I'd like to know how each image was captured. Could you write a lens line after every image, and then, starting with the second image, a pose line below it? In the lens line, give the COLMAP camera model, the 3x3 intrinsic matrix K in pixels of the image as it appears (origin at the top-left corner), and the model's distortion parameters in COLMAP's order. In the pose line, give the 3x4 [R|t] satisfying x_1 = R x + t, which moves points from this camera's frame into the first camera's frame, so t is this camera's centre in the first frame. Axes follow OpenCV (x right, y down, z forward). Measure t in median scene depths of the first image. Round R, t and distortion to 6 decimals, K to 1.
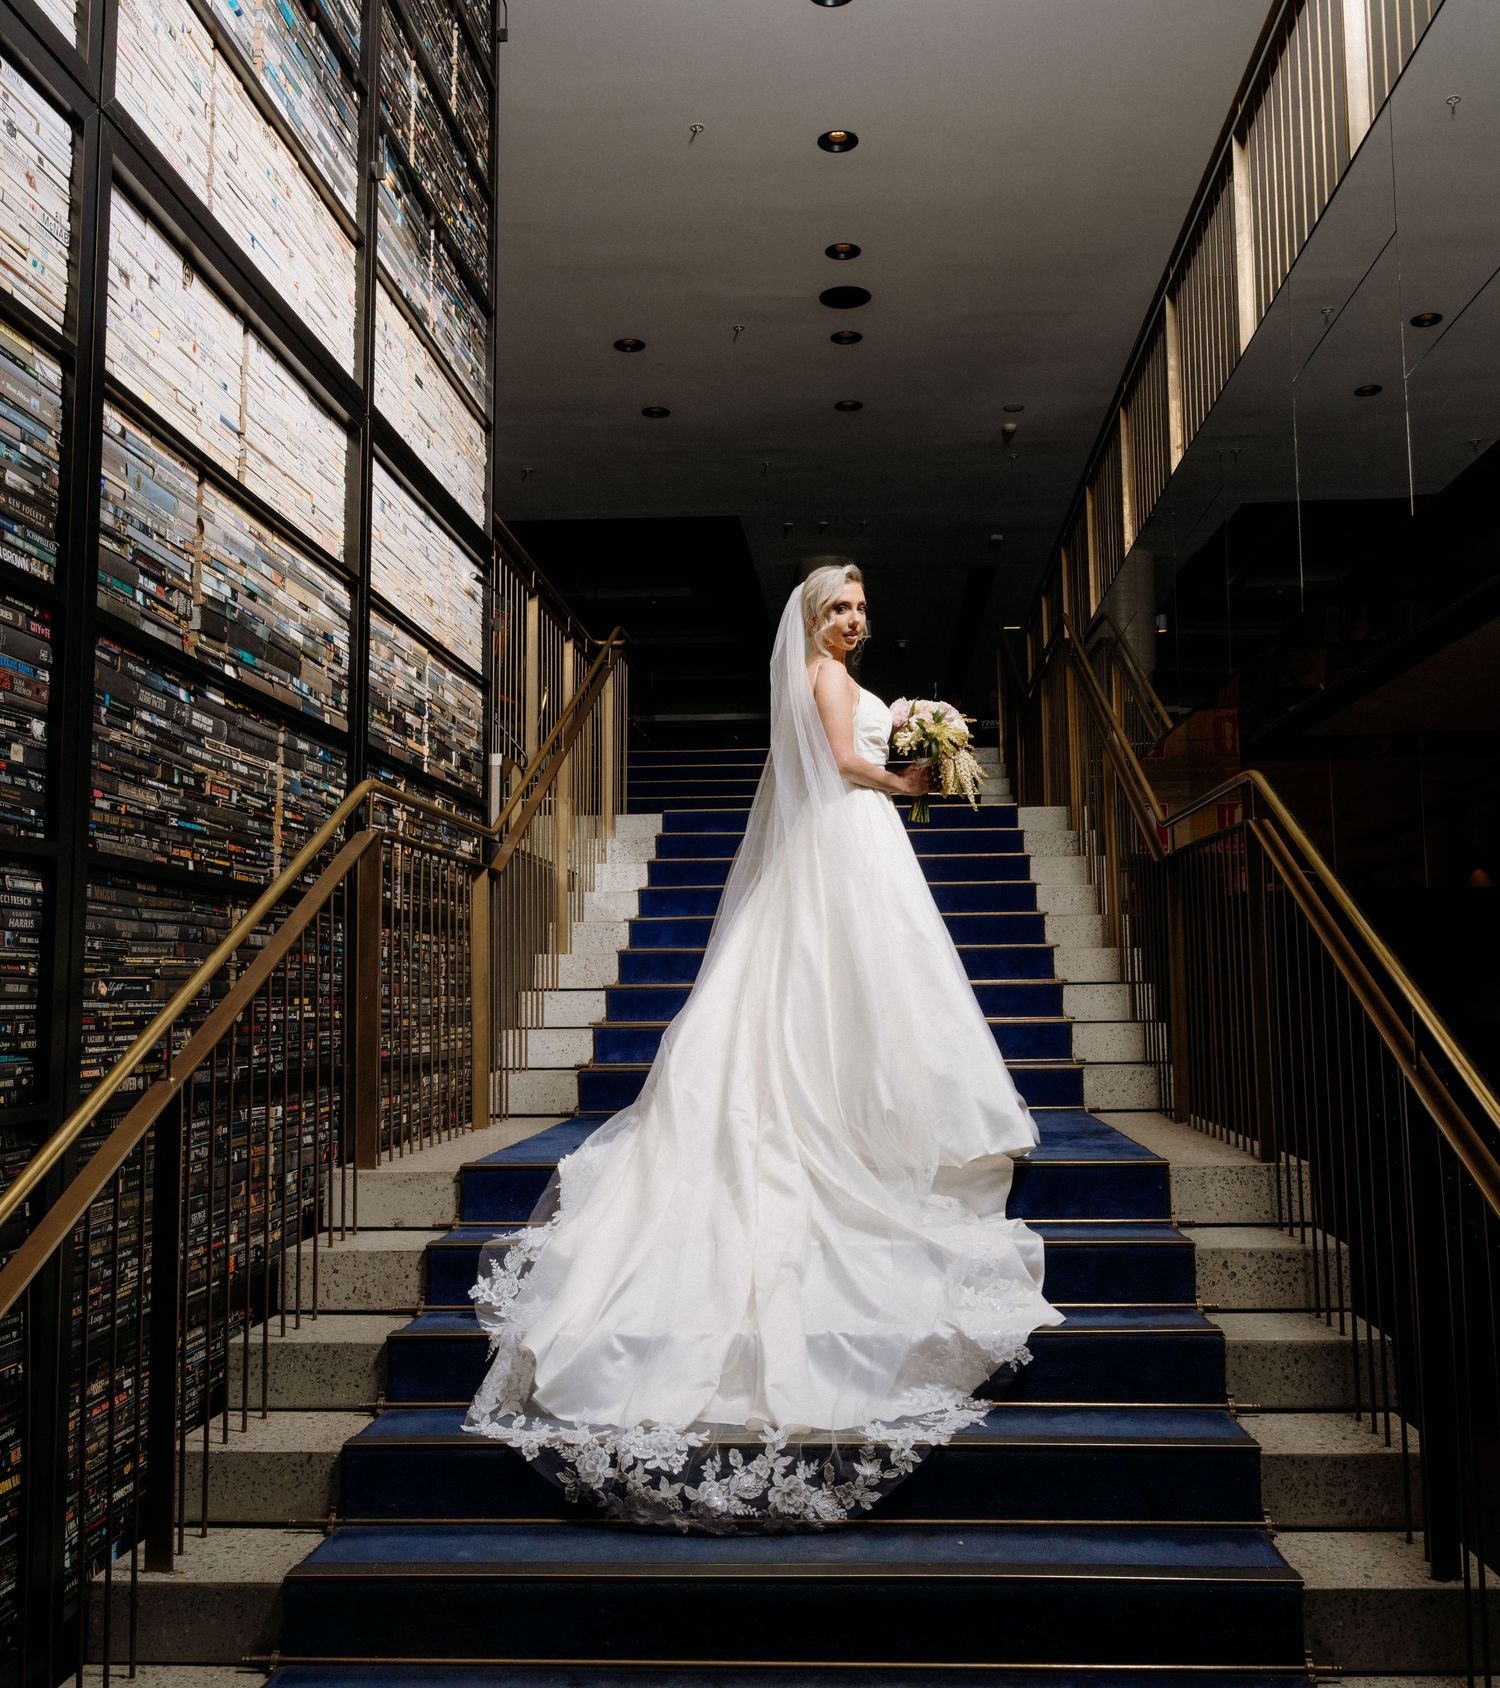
lens RADIAL K [[1639.0, 0, 790.7], [0, 1639.0, 832.1], [0, 0, 1]] dist [-0.004937, -0.009845]
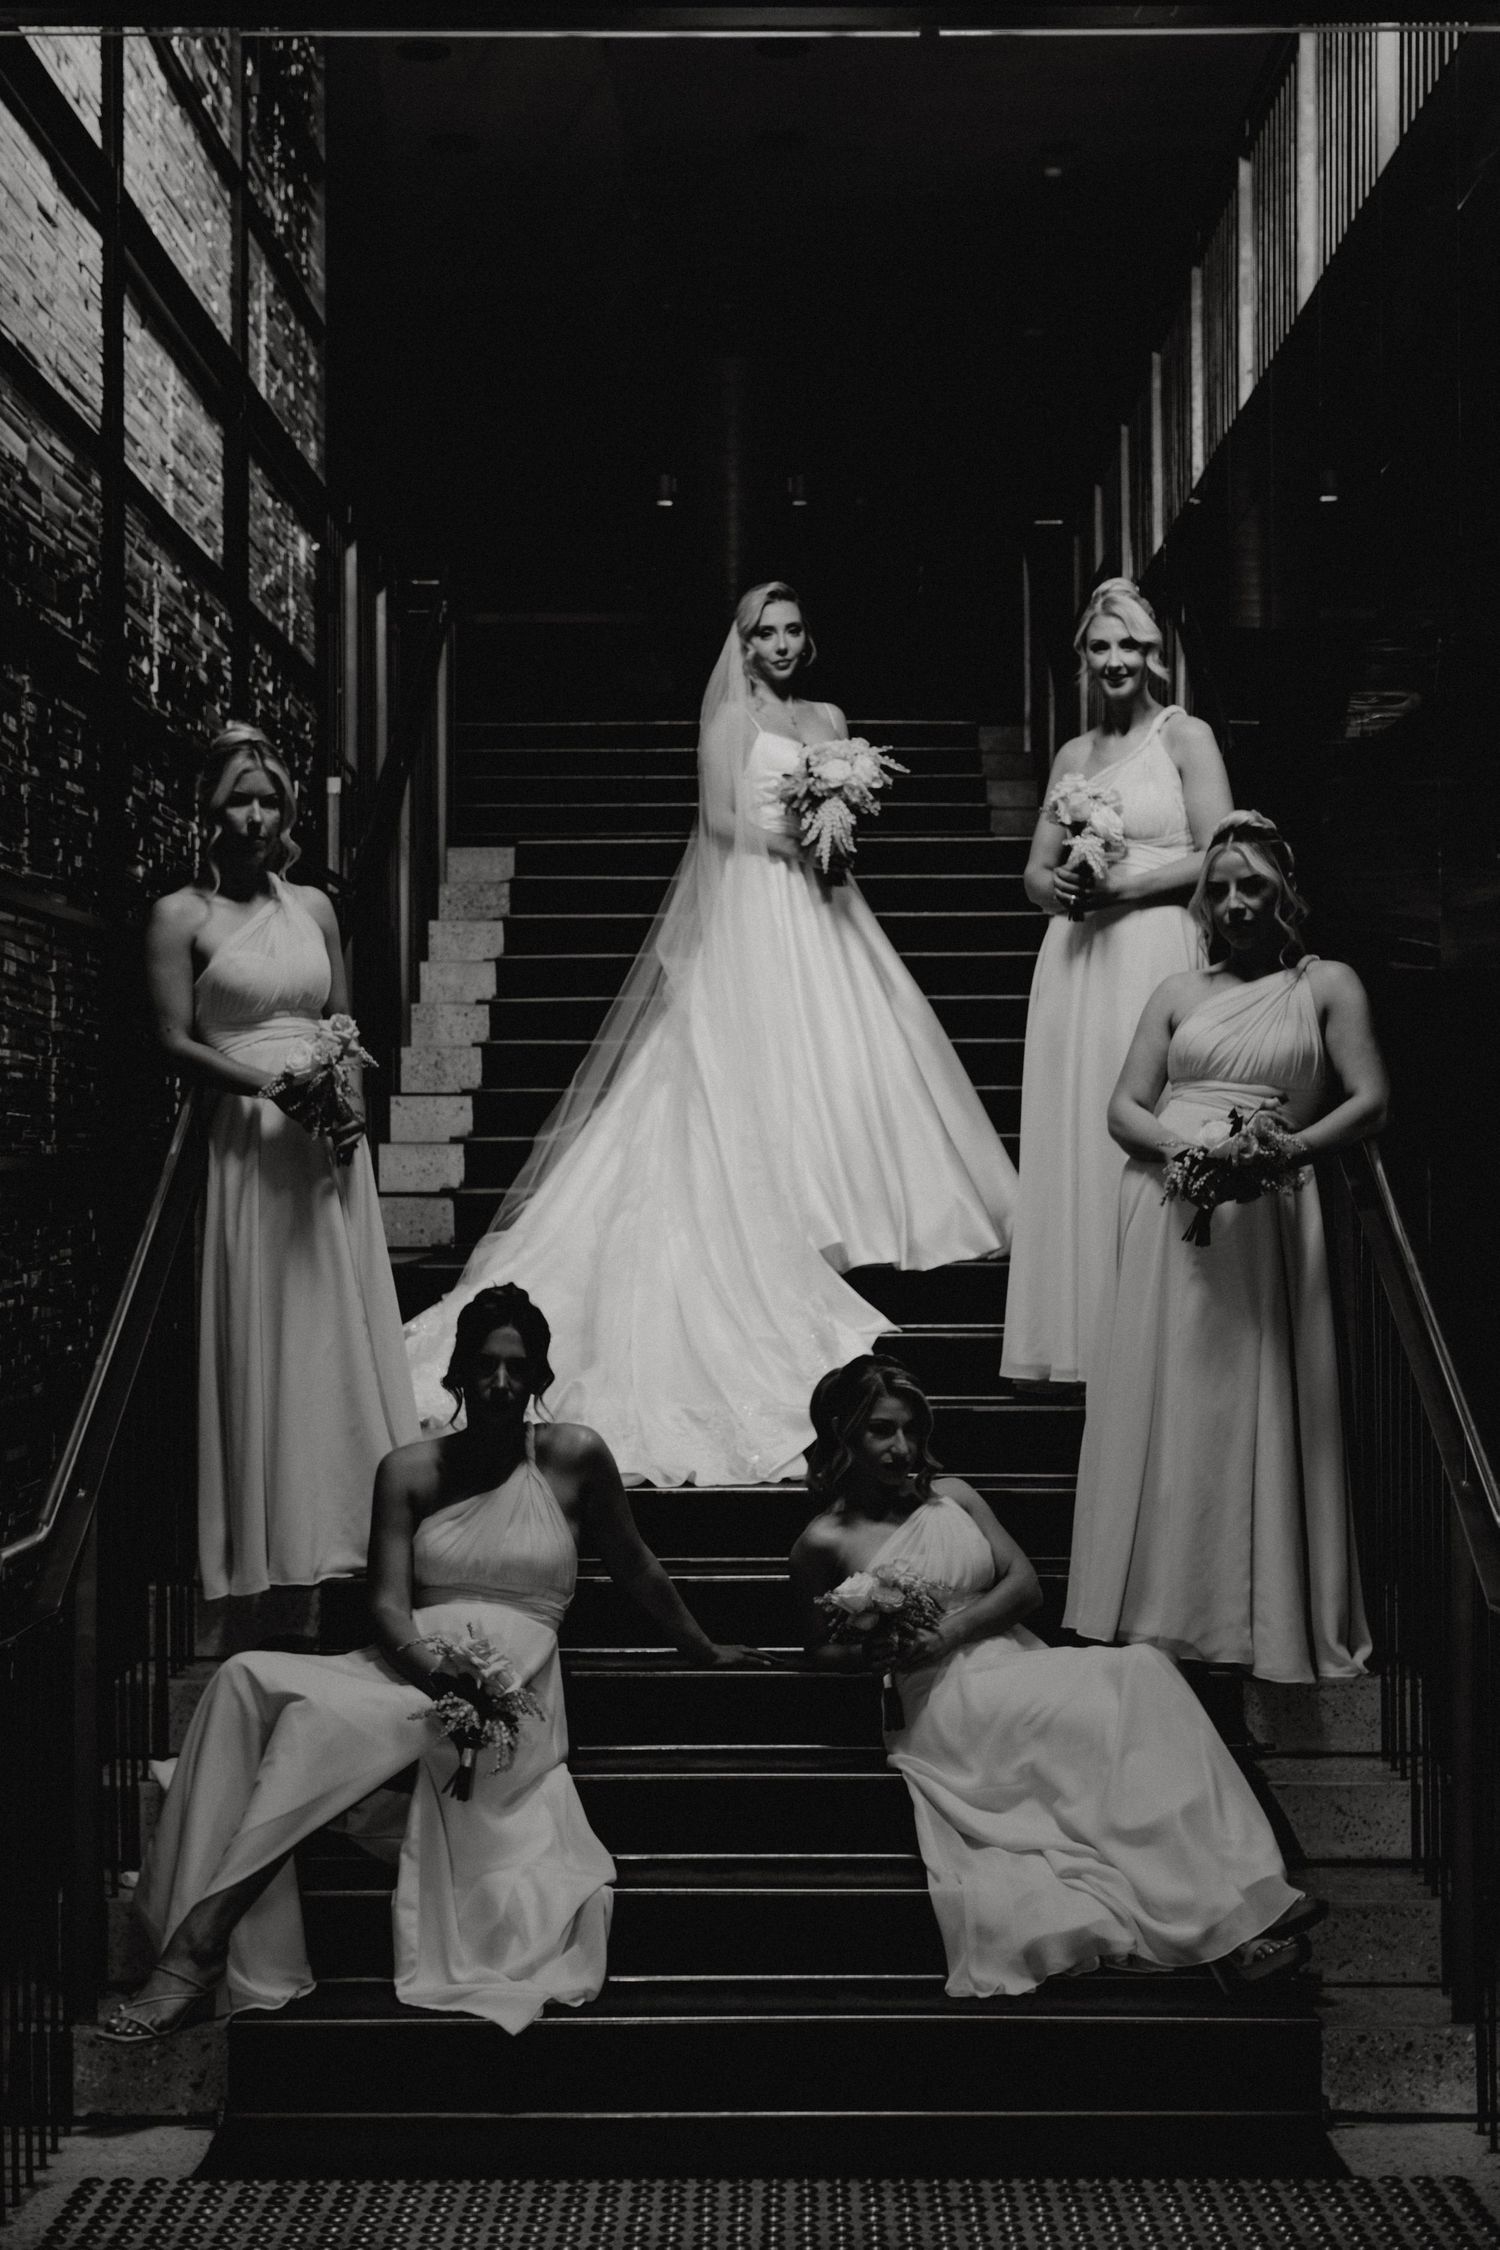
lens RADIAL K [[3535.9, 0, 750.0], [0, 3535.9, 1125.0], [0, 0, 1]] dist [0.025395, 0.014385]
pose [[0.999076, 0.007961, 0.042227, -0.093821], [-0.011527, 0.996323, 0.084903, -0.048504], [-0.041396, -0.085311, 0.995494, -1.063471]]
